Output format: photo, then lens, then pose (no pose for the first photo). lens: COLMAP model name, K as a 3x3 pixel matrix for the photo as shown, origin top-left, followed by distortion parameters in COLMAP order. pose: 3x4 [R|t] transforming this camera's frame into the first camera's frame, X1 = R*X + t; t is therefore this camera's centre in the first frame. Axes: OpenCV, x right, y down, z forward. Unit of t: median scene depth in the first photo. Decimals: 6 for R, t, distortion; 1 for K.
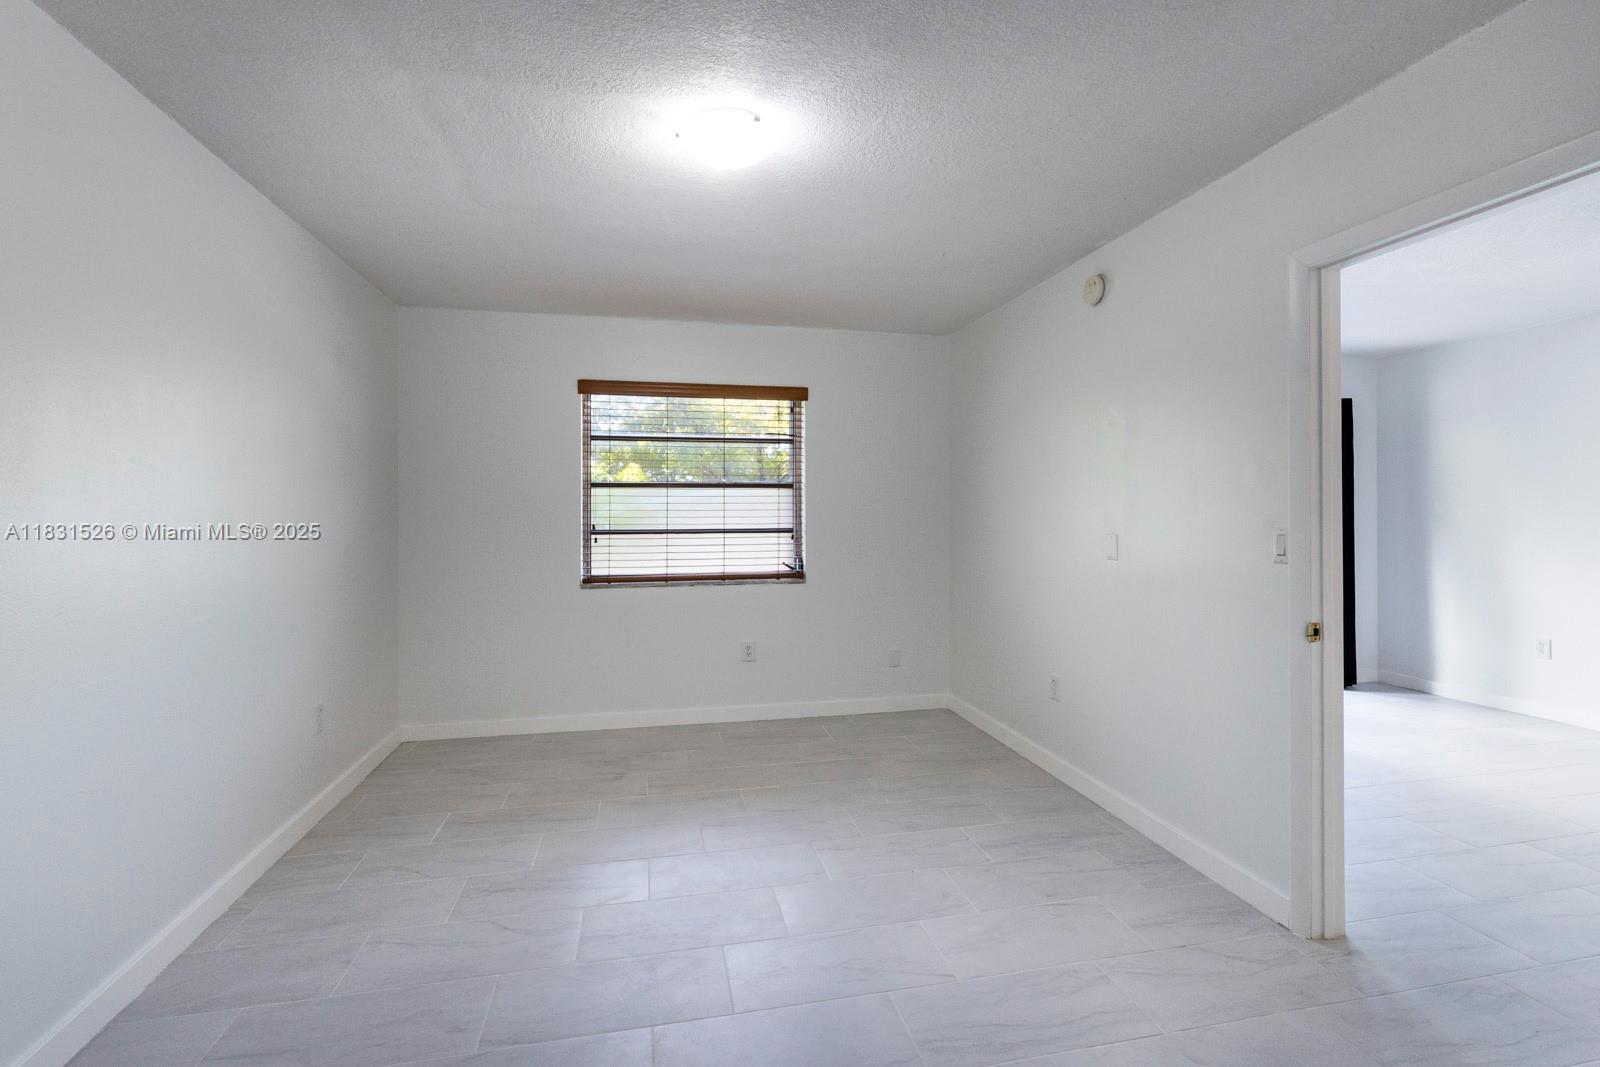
lens RADIAL K [[754.5, 0, 804.7], [0, 754.5, 523.0], [0, 0, 1]] dist [0.004333, 0.000673]
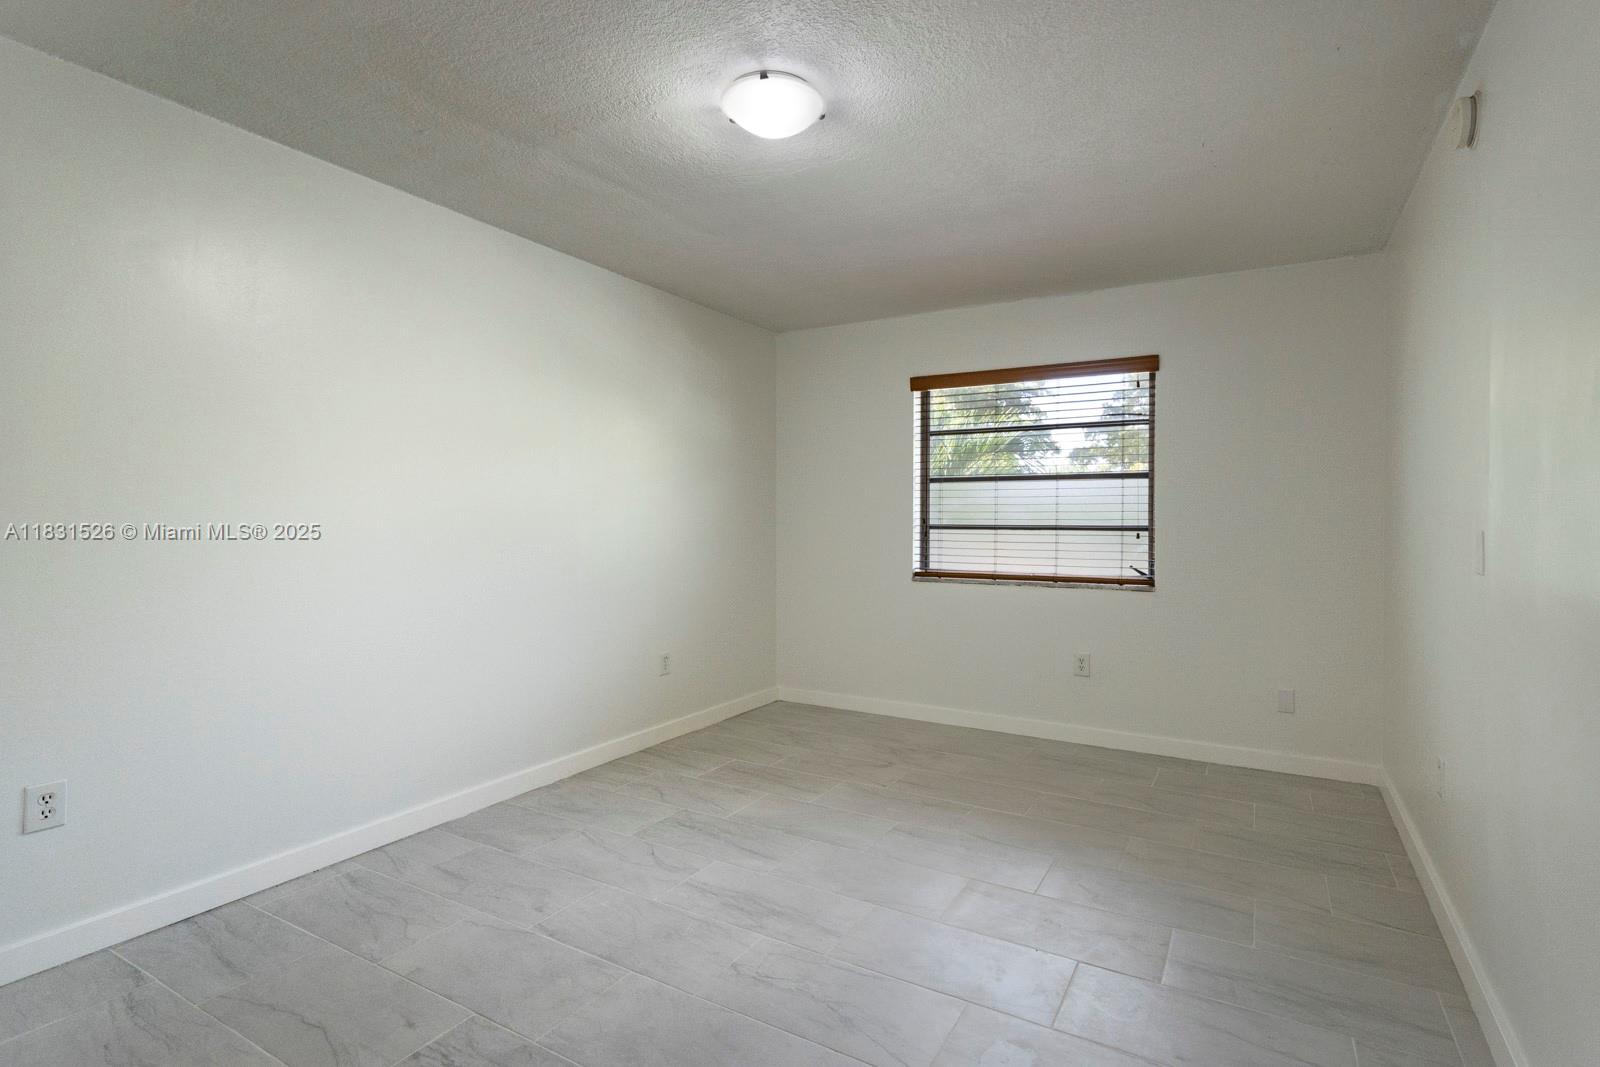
lens RADIAL K [[754.5, 0, 808.6], [0, 754.5, 531.5], [0, 0, 1]] dist [0.004333, 0.000673]
pose [[0.742515, 0.018892, -0.669563, 0.278560], [-0.007767, 0.999778, 0.019596, -0.000029], [0.669784, -0.009350, 0.742497, 0.134923]]
